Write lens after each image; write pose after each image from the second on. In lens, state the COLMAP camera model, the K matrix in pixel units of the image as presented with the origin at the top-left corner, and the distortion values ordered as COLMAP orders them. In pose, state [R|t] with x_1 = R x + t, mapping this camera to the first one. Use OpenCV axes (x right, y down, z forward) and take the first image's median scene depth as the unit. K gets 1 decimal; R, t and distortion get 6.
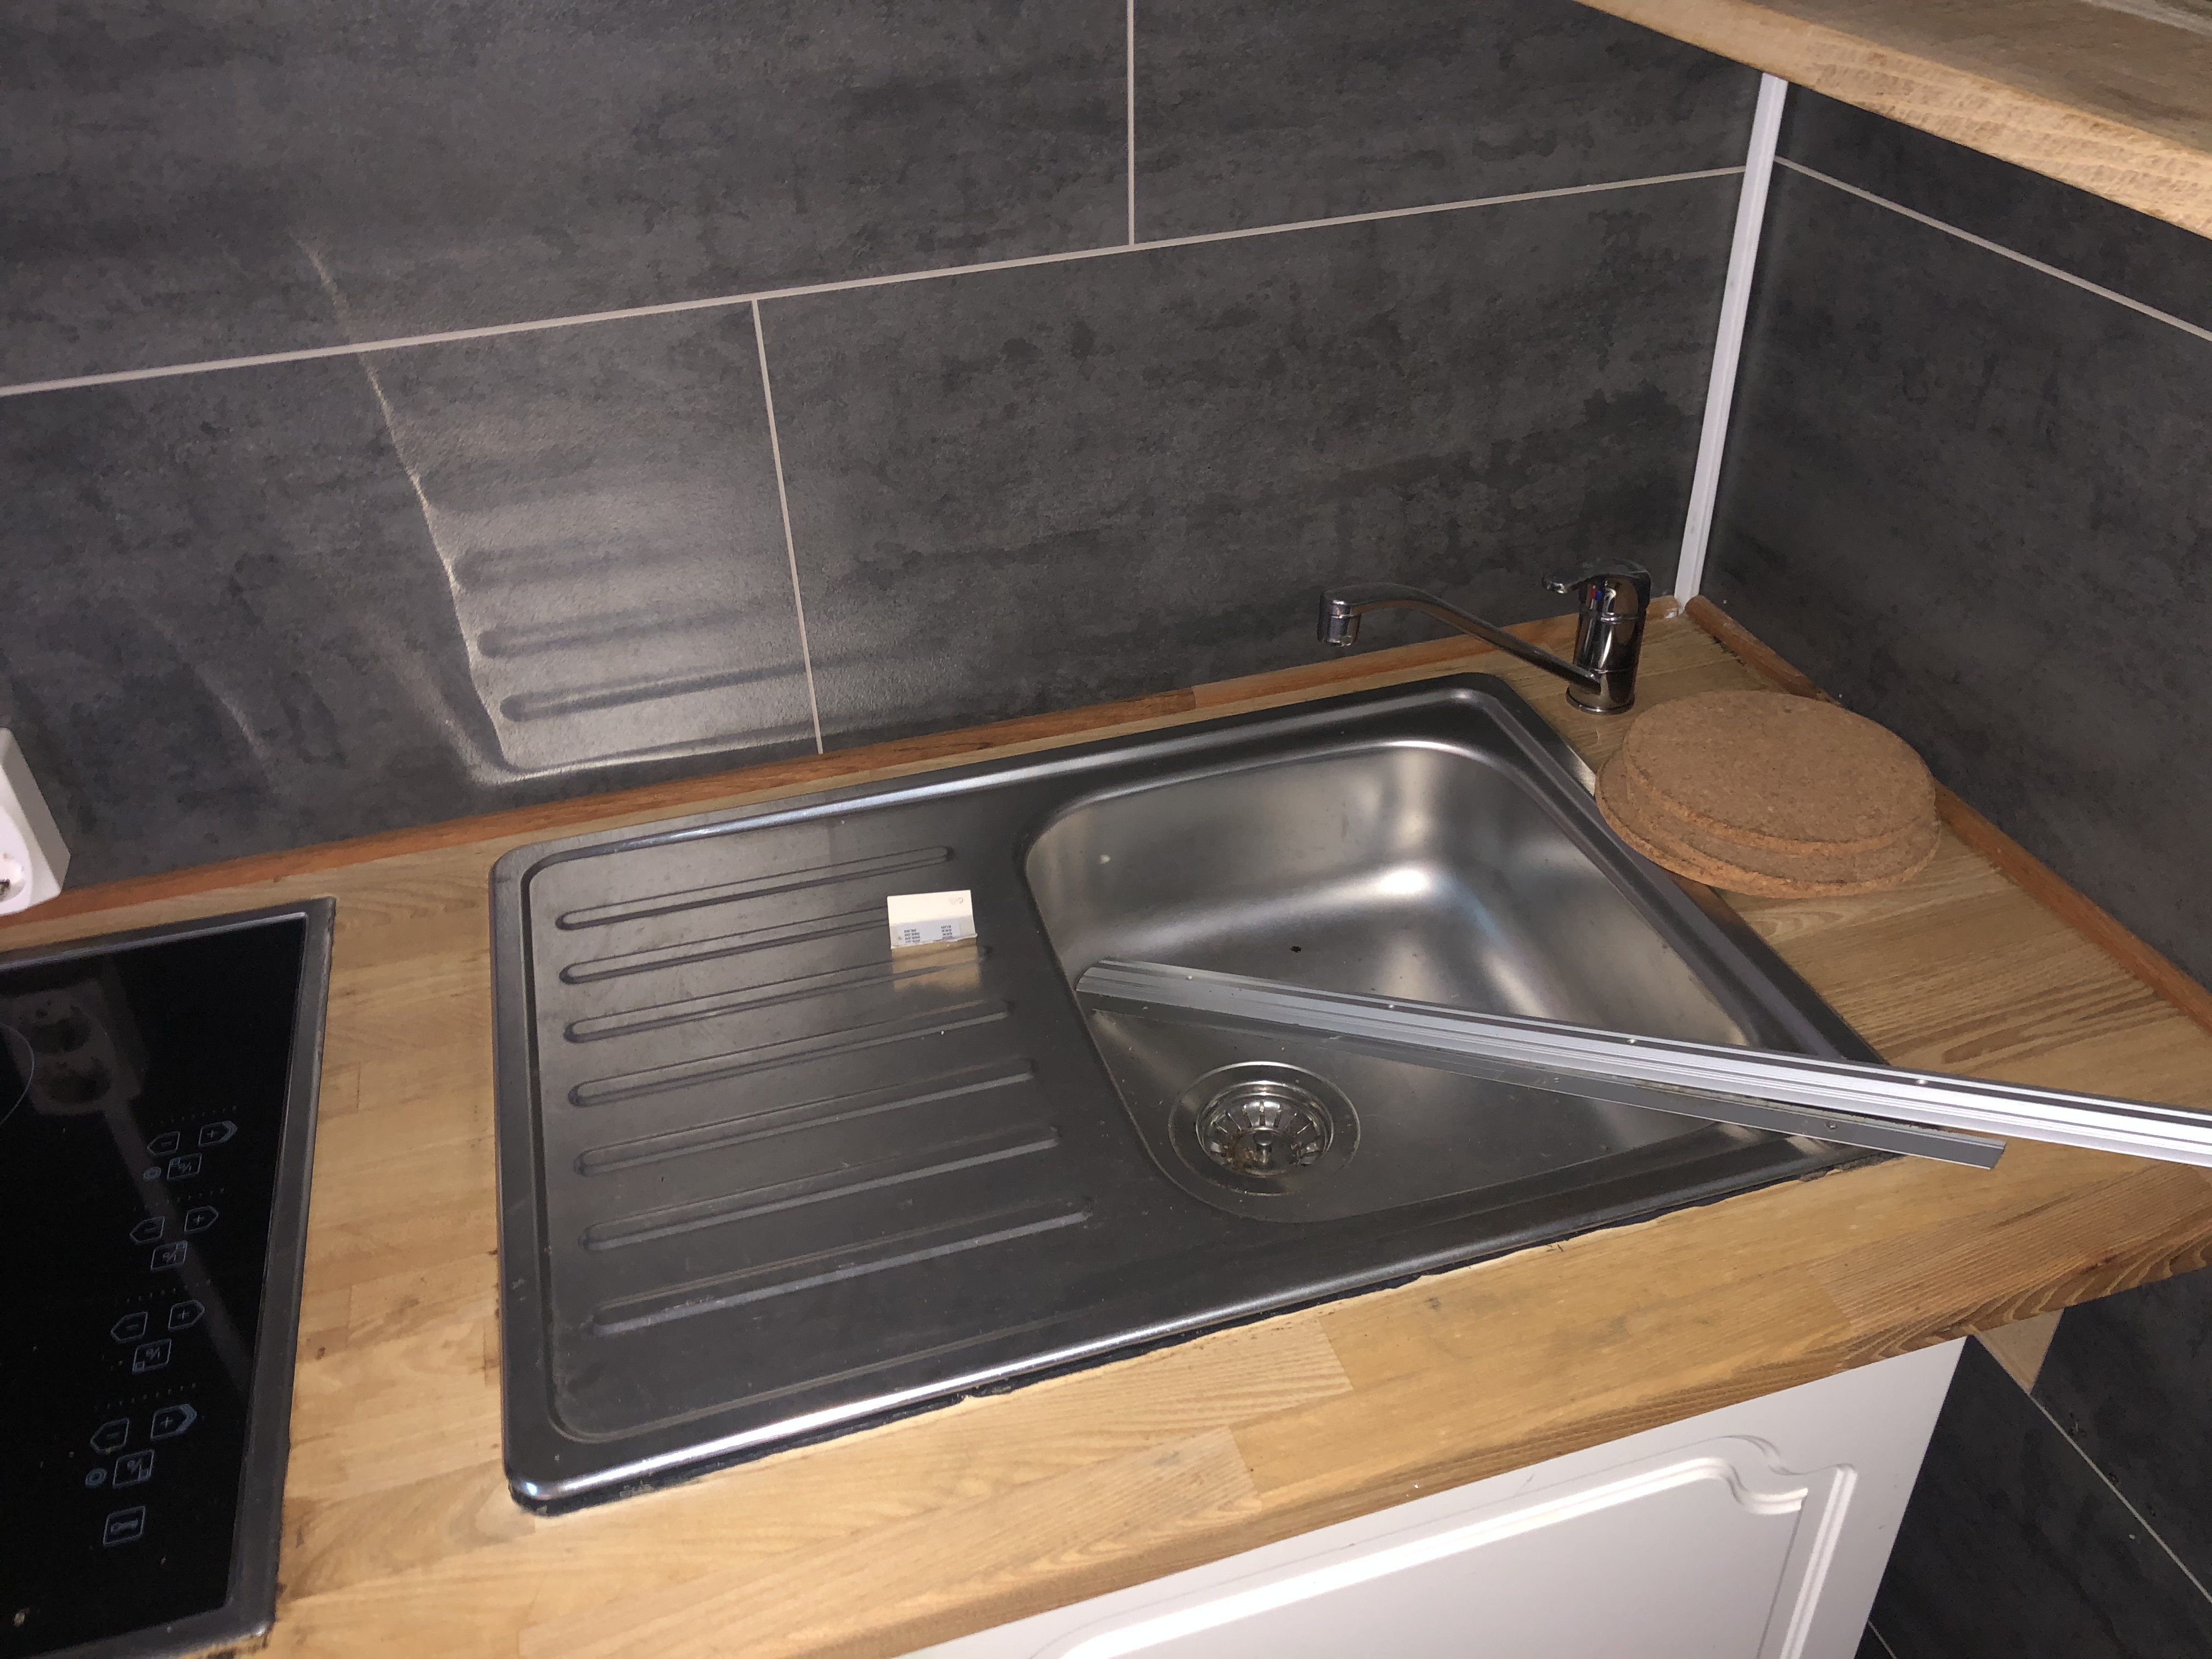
lens RADIAL K [[1810.6, 0, 1085.6], [0, 1810.6, 819.8], [0, 0, 1]] dist [0.028524, -0.028483]
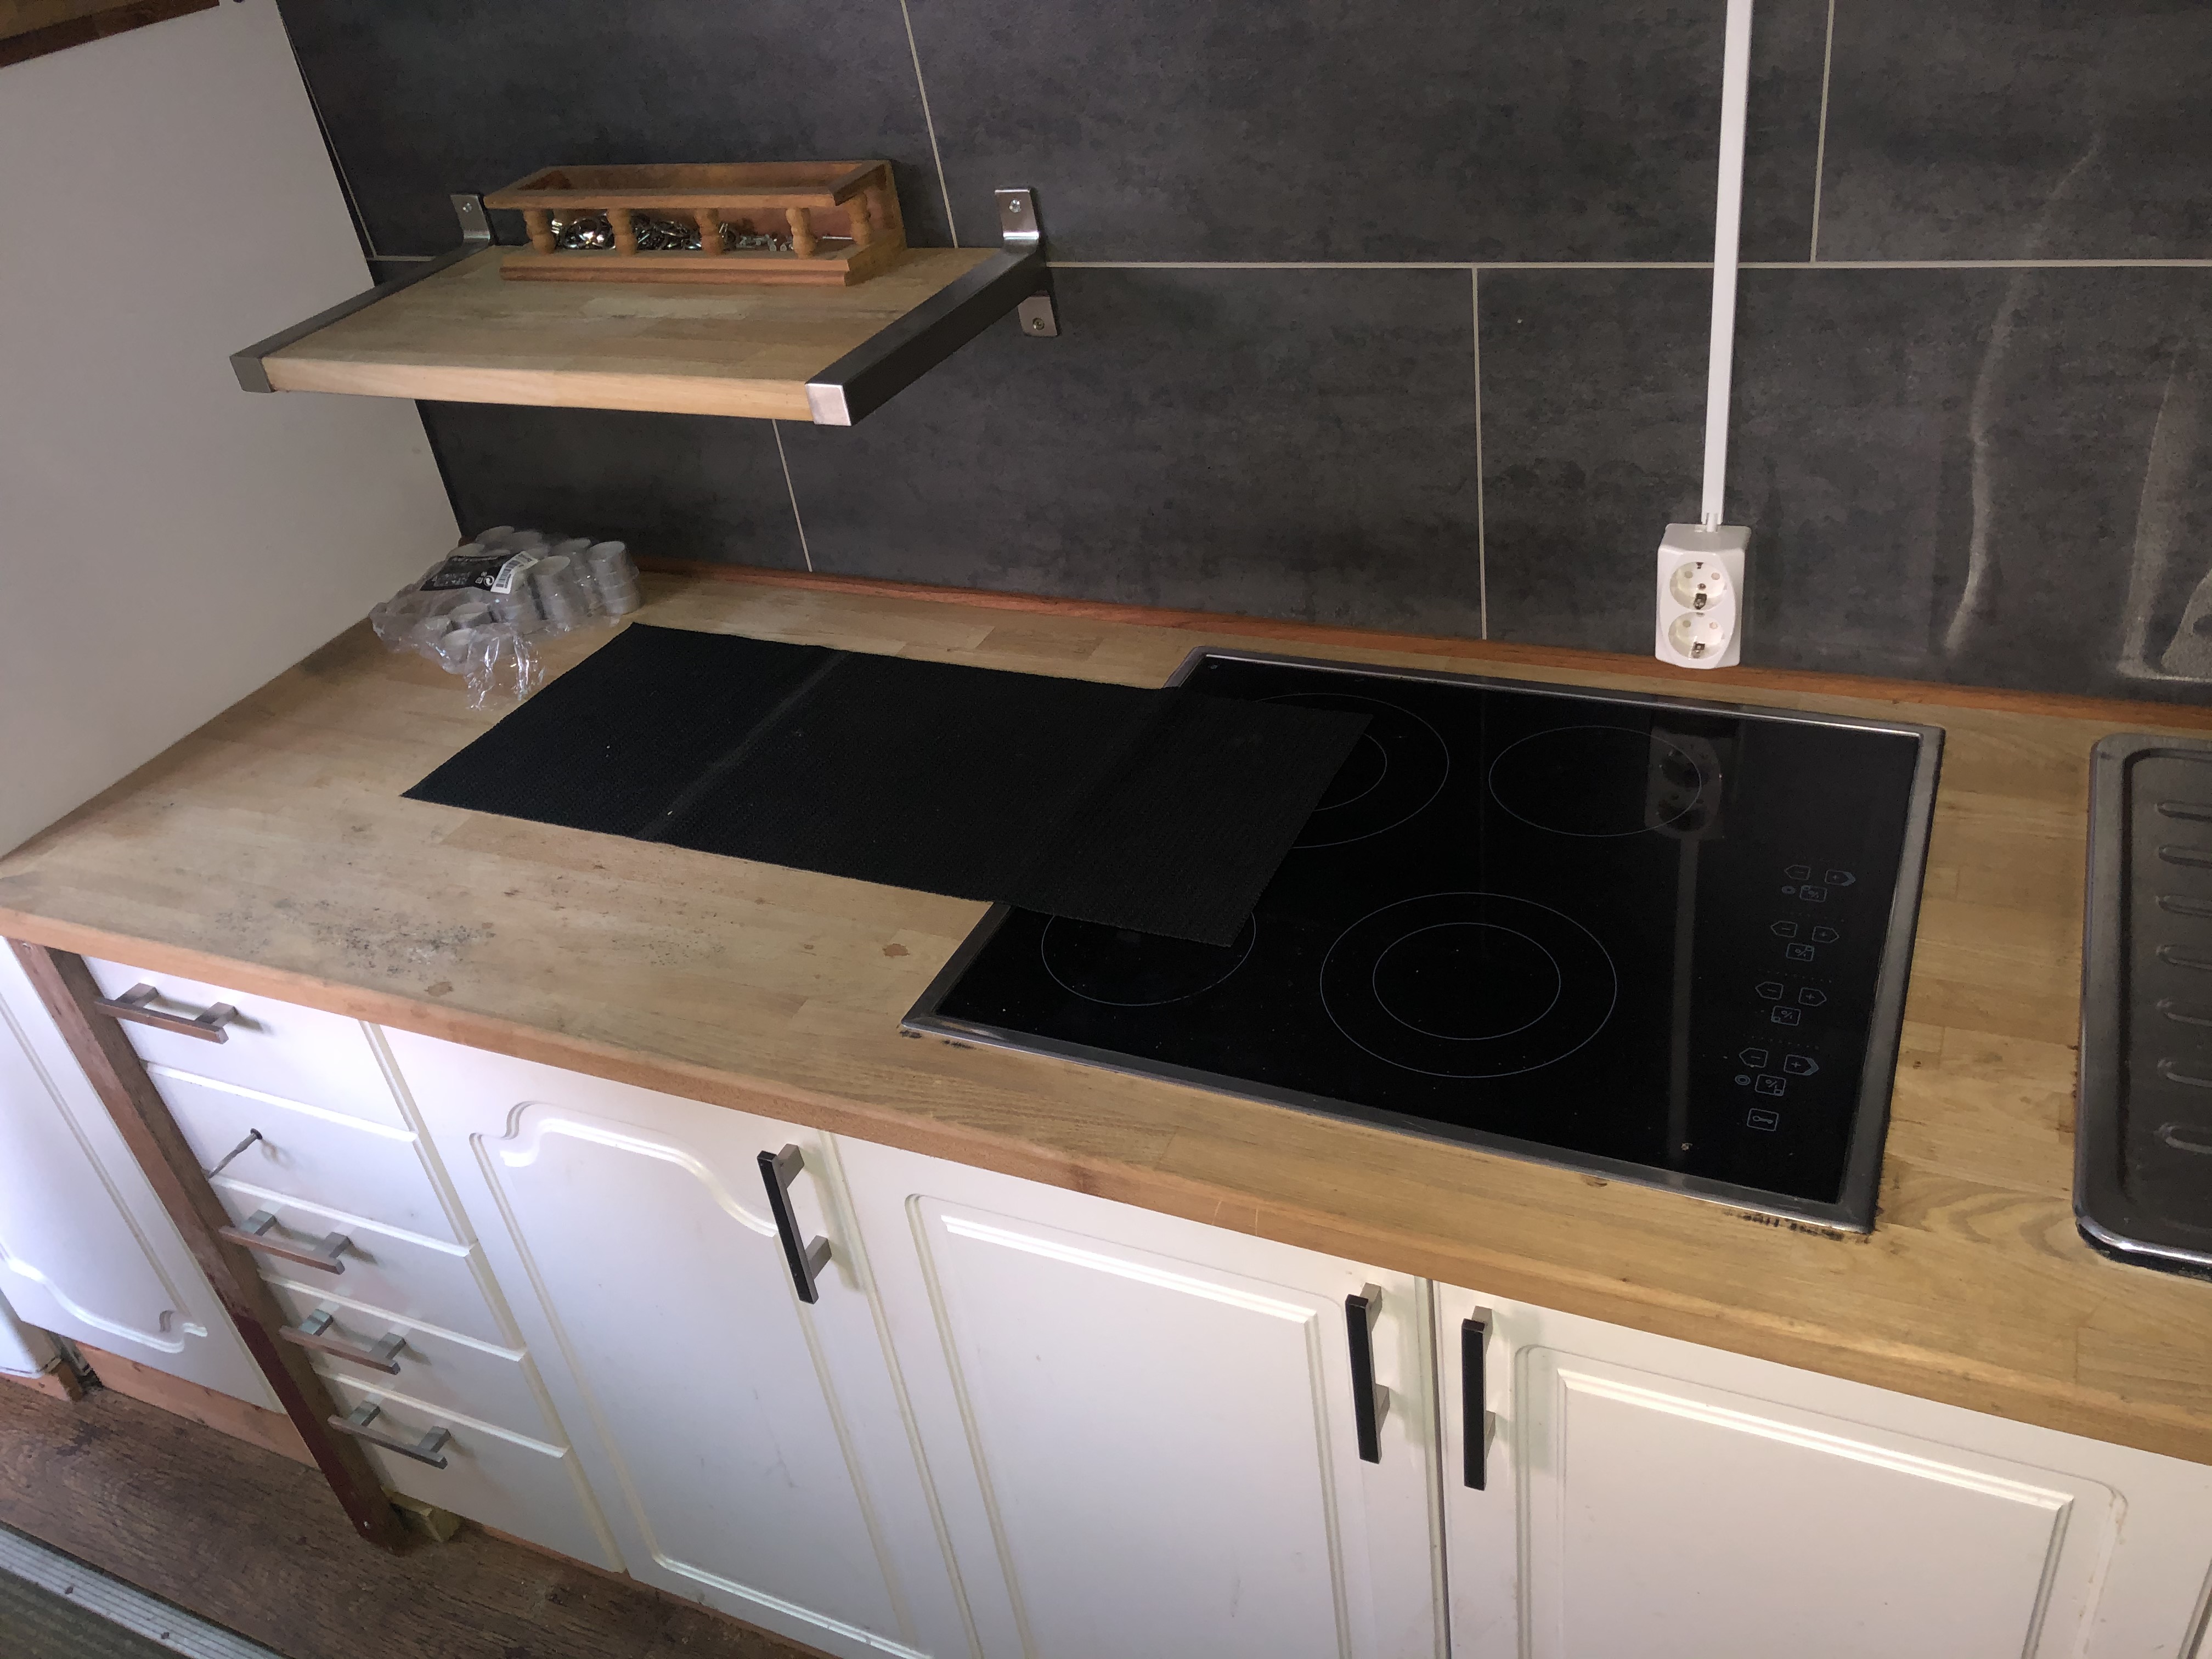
lens RADIAL K [[1810.6, 0, 1095.9], [0, 1810.6, 811.9], [0, 0, 1]] dist [0.028524, -0.028483]
pose [[0.749208, 0.305985, -0.587418, -0.127787], [-0.279948, 0.950068, 0.137837, 0.089638], [0.600264, 0.061178, 0.797459, -0.265017]]
